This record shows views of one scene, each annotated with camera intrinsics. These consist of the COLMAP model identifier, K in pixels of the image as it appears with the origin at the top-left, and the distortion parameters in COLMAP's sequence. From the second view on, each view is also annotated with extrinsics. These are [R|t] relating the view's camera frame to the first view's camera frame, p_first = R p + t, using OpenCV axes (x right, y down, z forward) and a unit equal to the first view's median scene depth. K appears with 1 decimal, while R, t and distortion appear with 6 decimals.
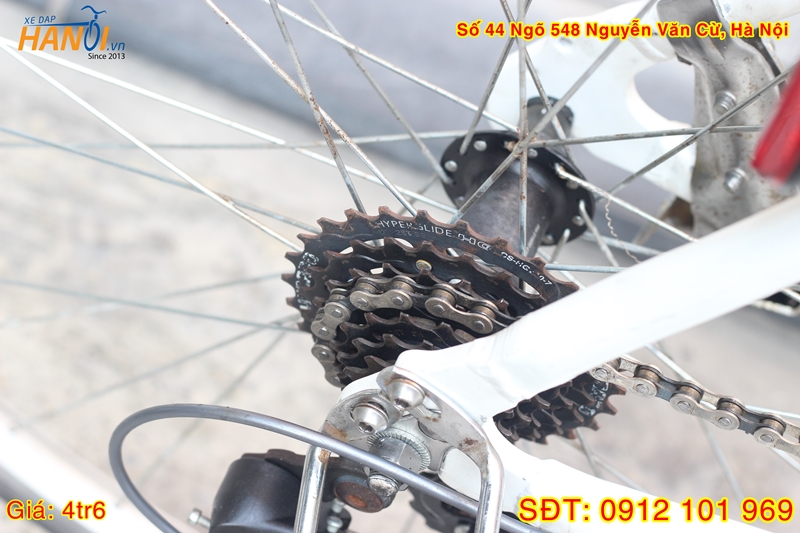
lens RADIAL K [[1962.8, 0, 400.0], [0, 1962.8, 266.5], [0, 0, 1]] dist [-0.100341, 0.511604]
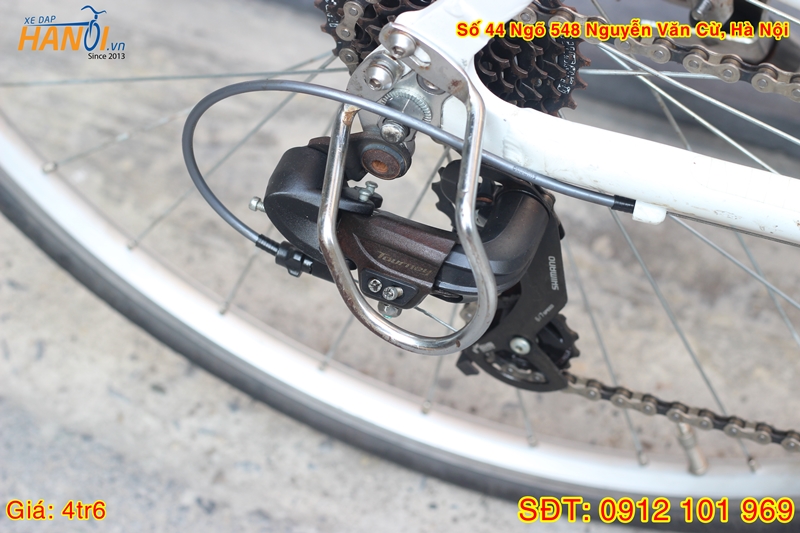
lens RADIAL K [[1962.8, 0, 400.0], [0, 1962.8, 266.5], [0, 0, 1]] dist [-0.100341, 0.511604]
pose [[0.993494, -0.059570, -0.097065, 0.110013], [0.047230, 0.991056, -0.124806, 0.345137], [0.103631, 0.119409, 0.987422, -0.220325]]
